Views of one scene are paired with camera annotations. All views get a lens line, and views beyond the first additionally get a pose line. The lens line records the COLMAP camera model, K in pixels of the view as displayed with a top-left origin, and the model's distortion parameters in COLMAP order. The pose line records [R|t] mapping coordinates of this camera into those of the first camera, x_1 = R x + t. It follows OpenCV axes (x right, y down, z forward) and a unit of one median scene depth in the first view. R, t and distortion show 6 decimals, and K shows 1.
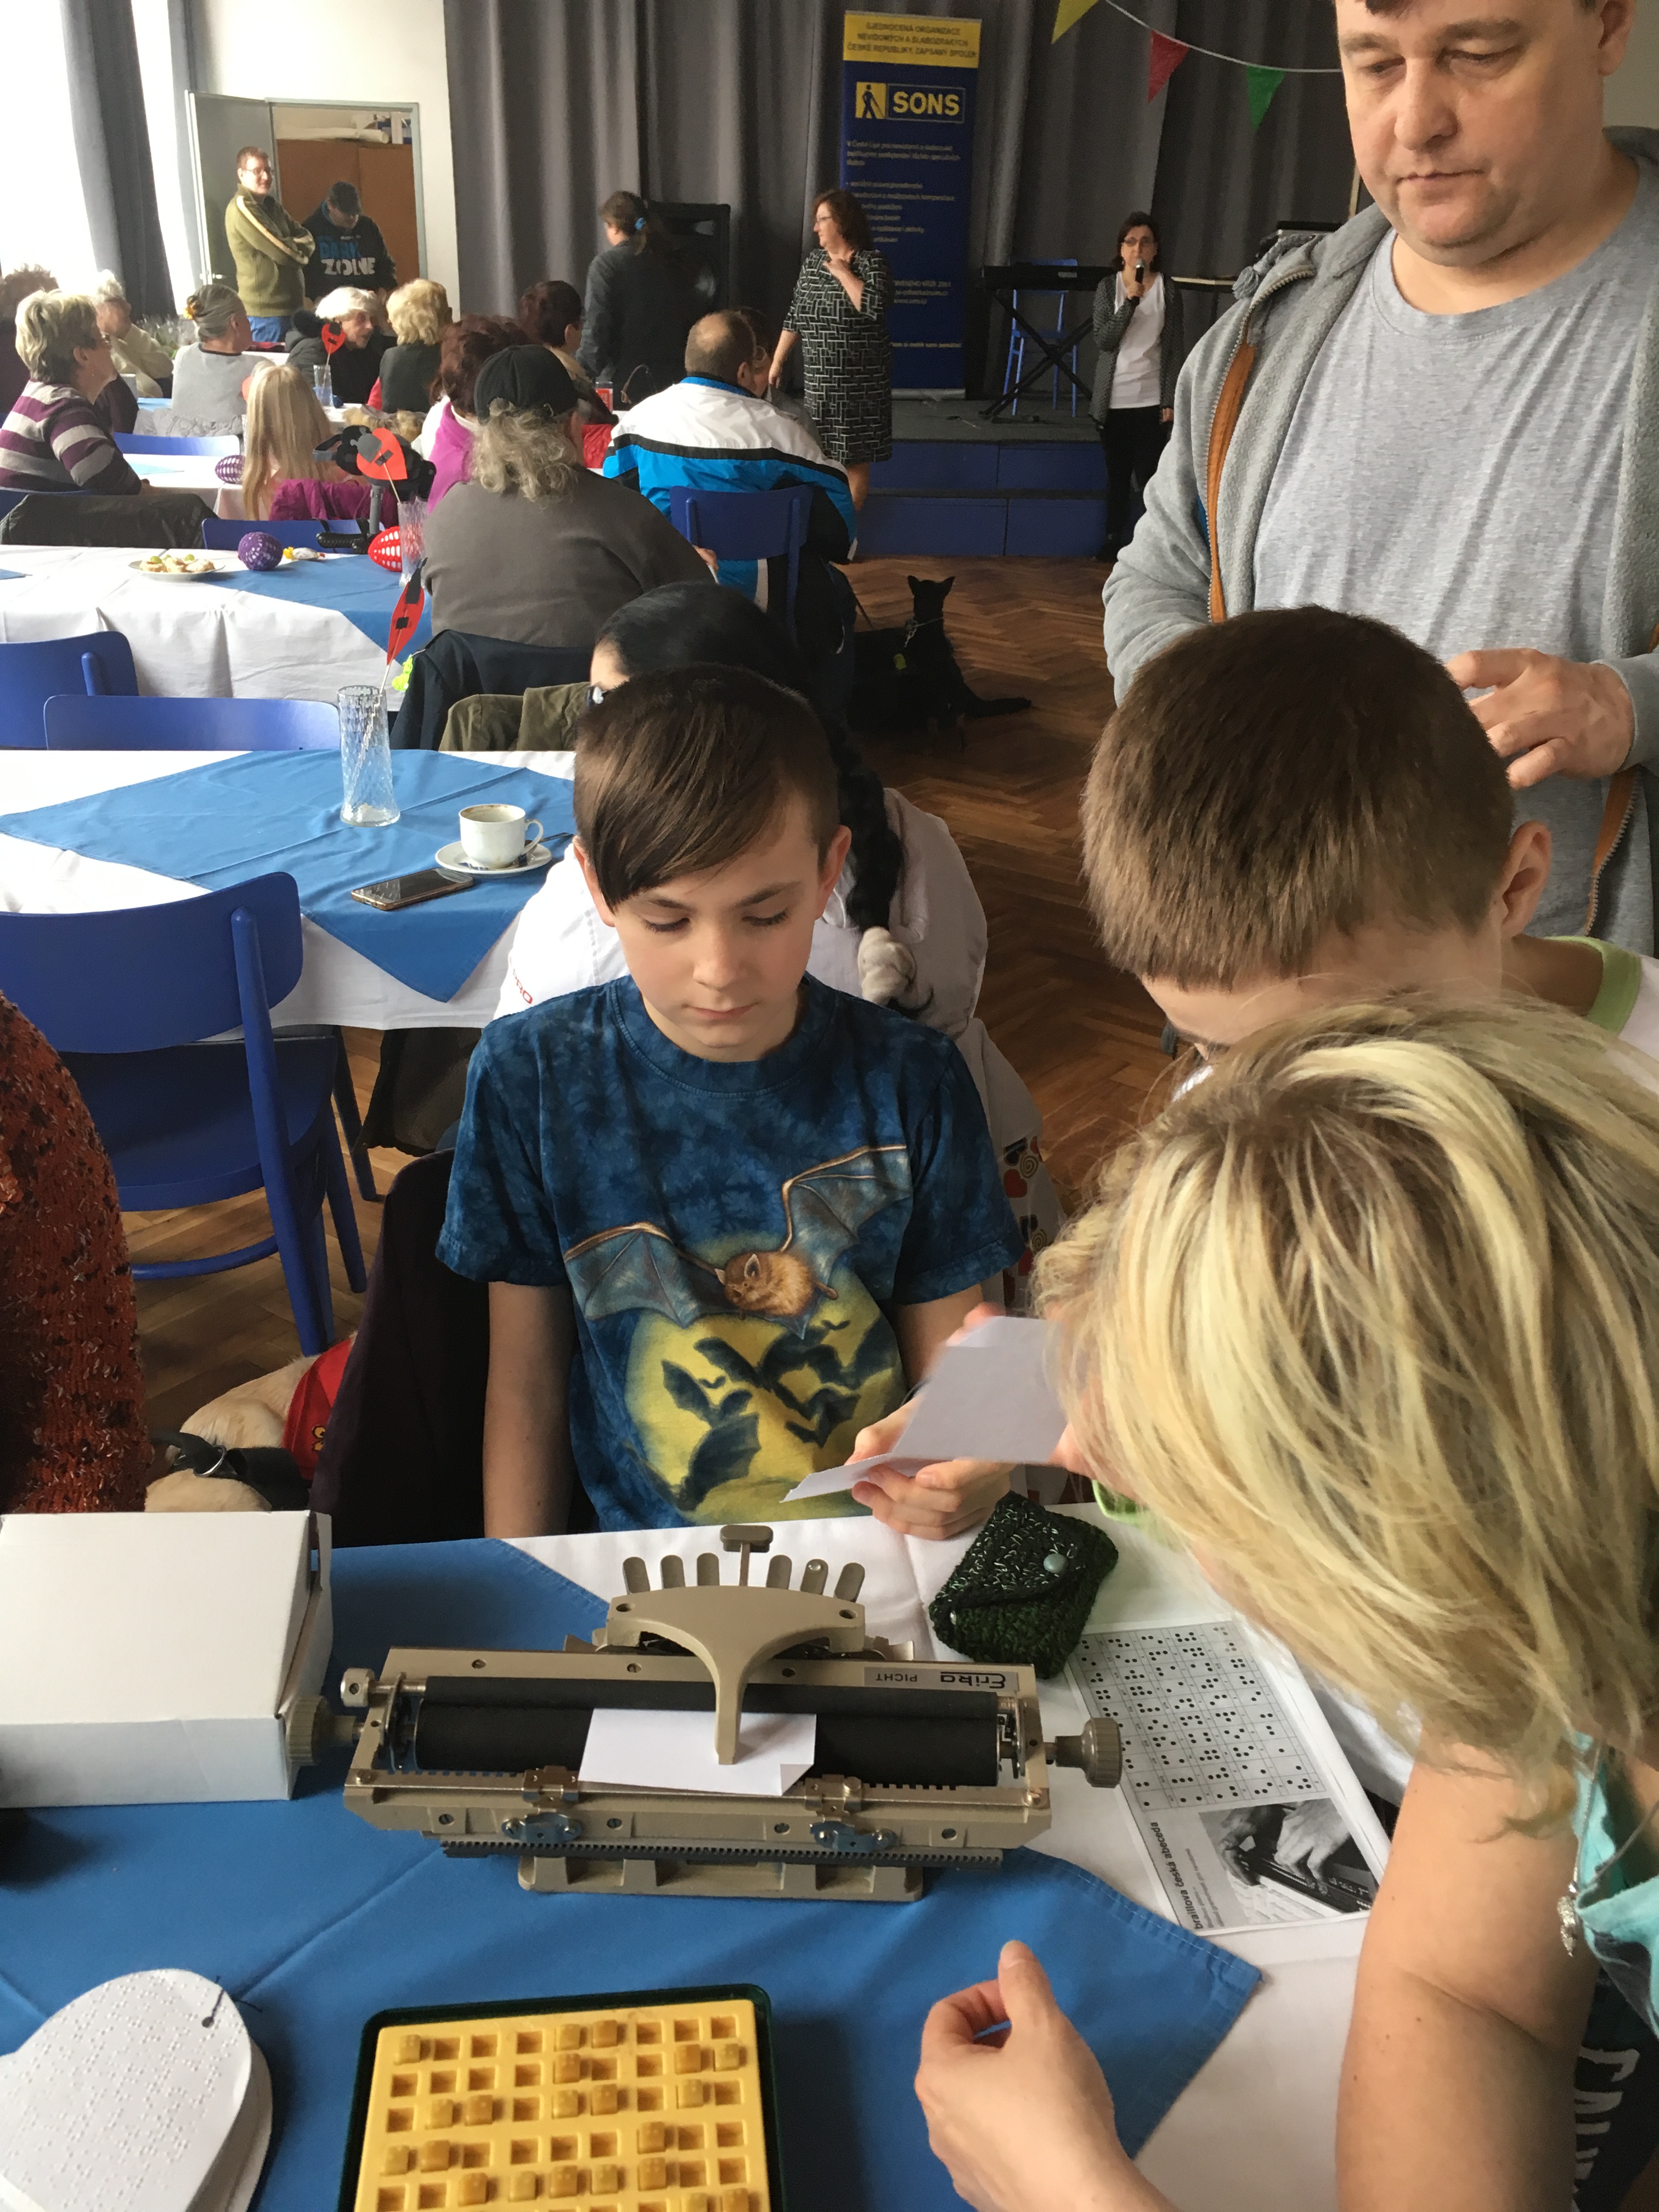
lens RADIAL K [[1890.8, 0, 829.5], [0, 1890.8, 1106.0], [0, 0, 1]] dist [0.076487, -0.098379]
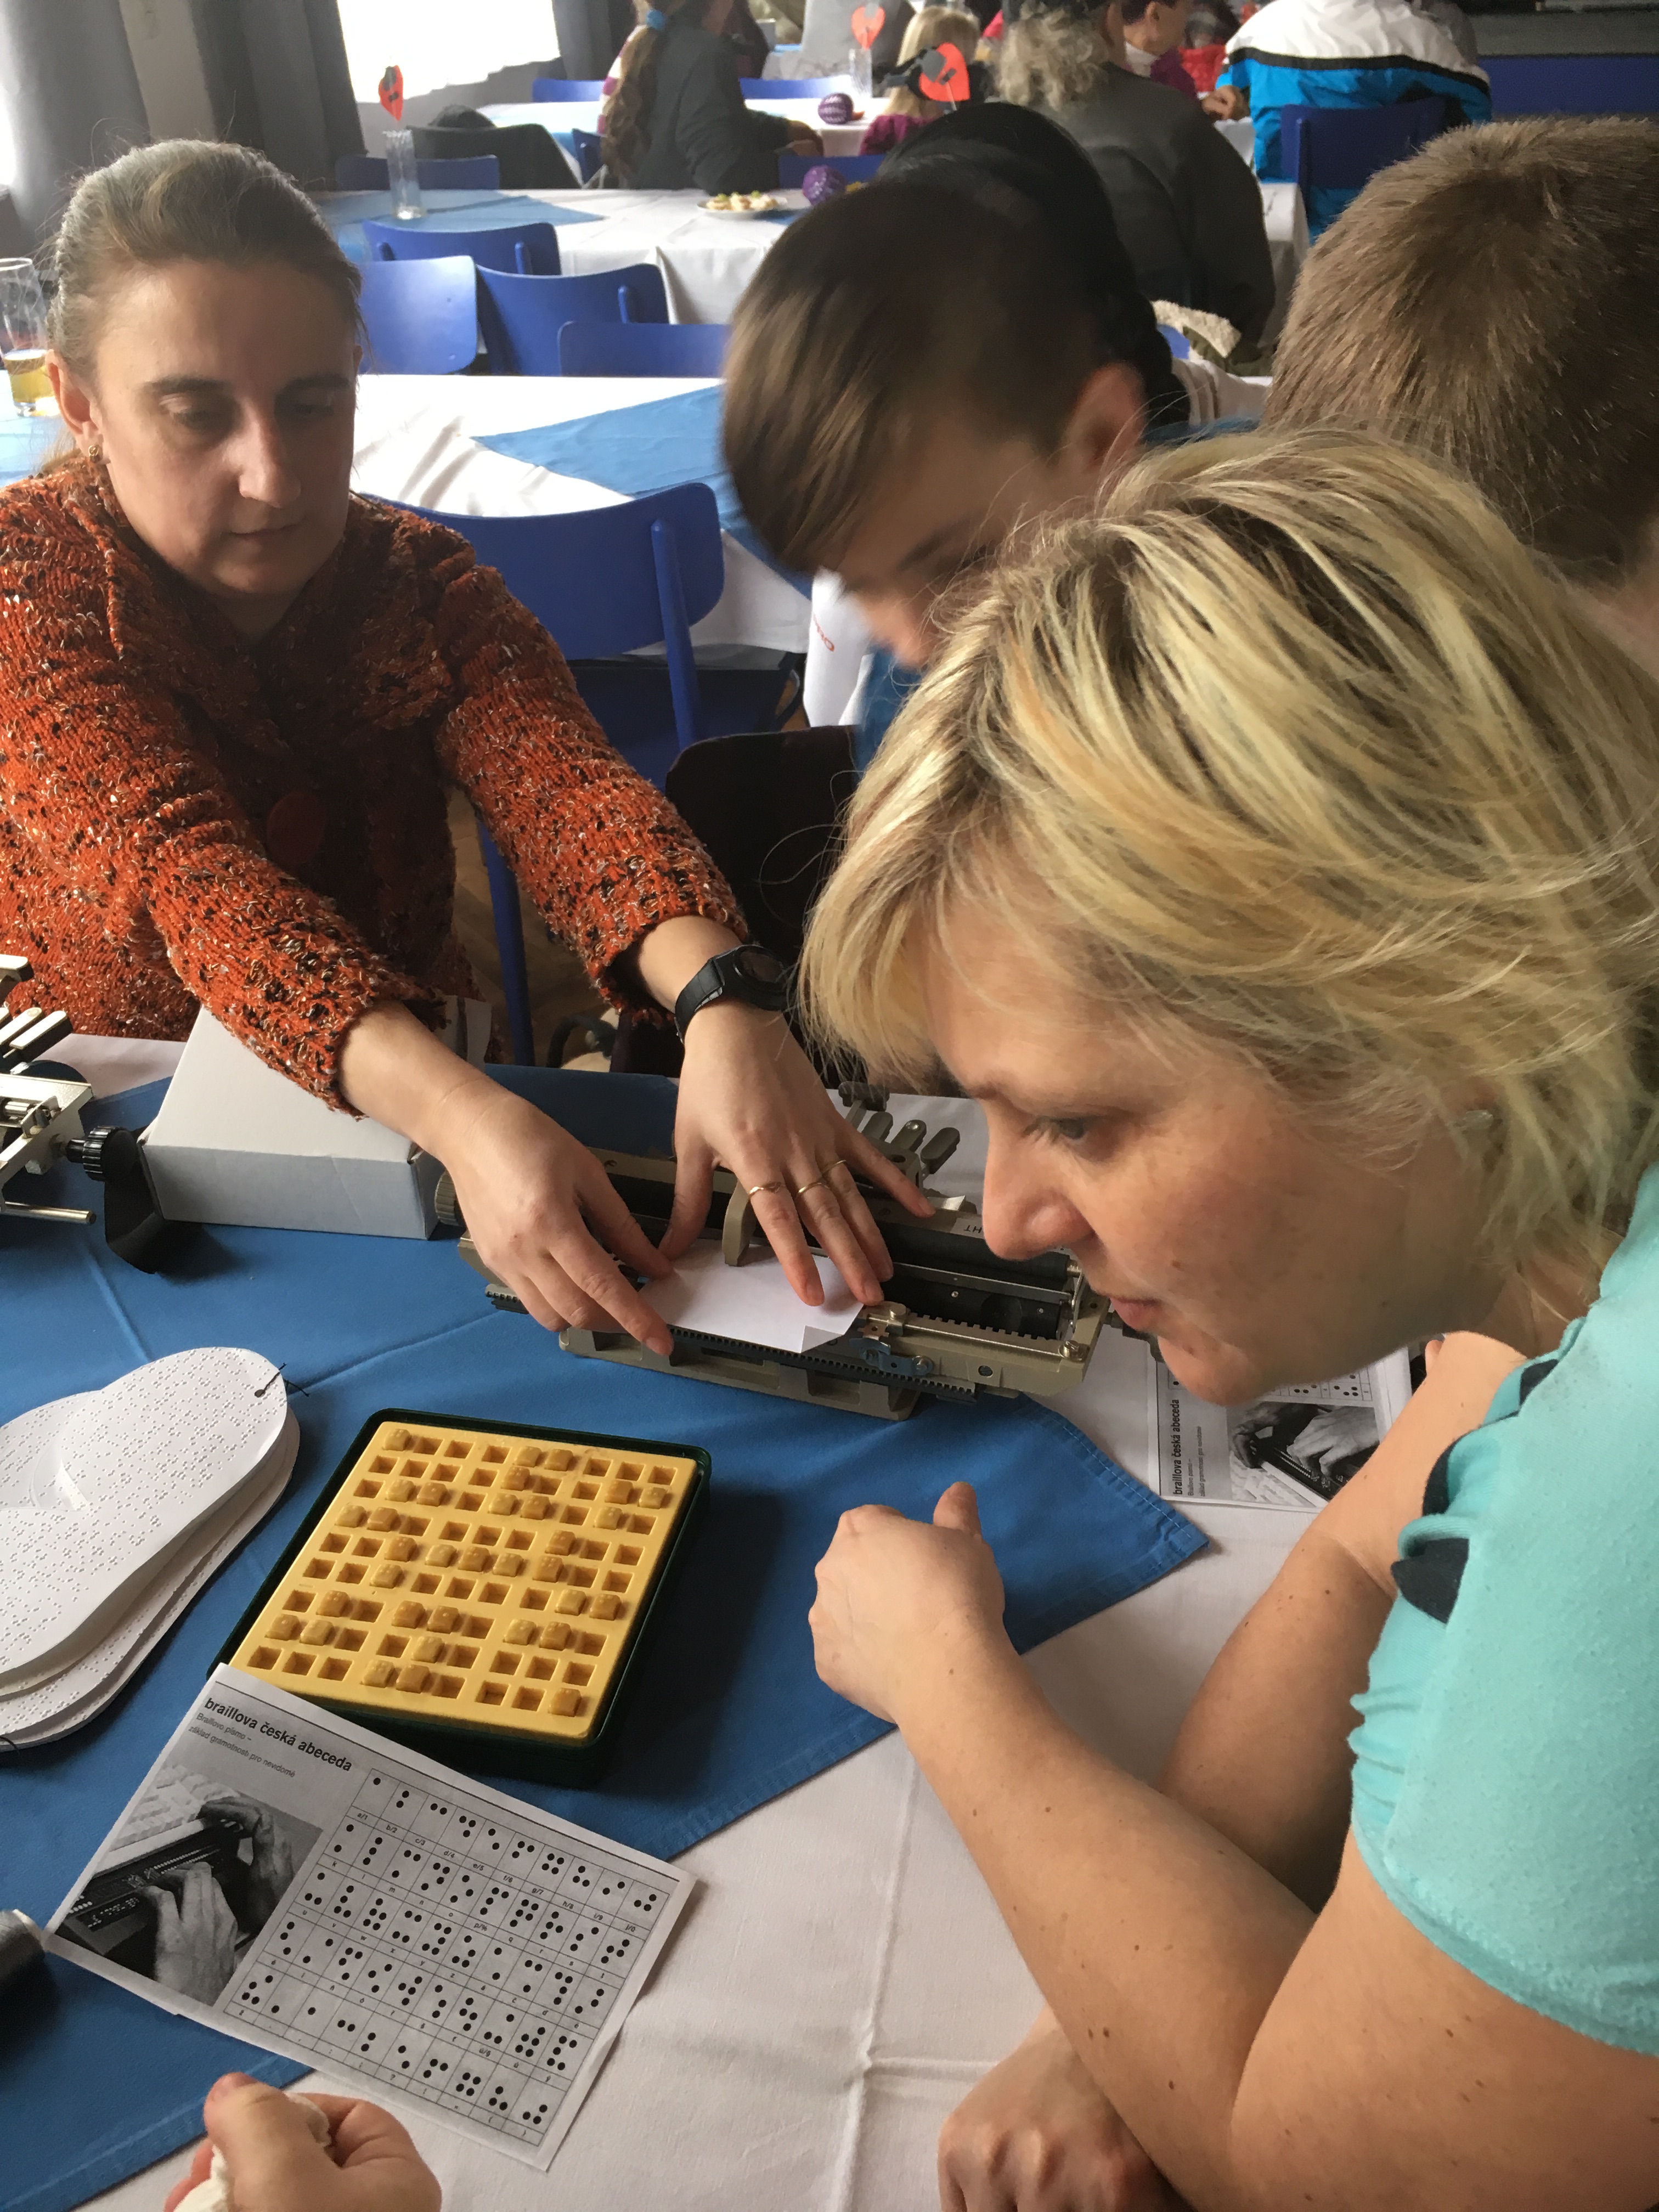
lens RADIAL K [[1890.8, 0, 829.5], [0, 1890.8, 1106.0], [0, 0, 1]] dist [0.076487, -0.098379]
pose [[0.944821, 0.120855, -0.304478, 0.301190], [-0.073616, 0.984017, 0.162146, 0.081049], [0.319208, -0.130784, 0.938617, 0.037821]]
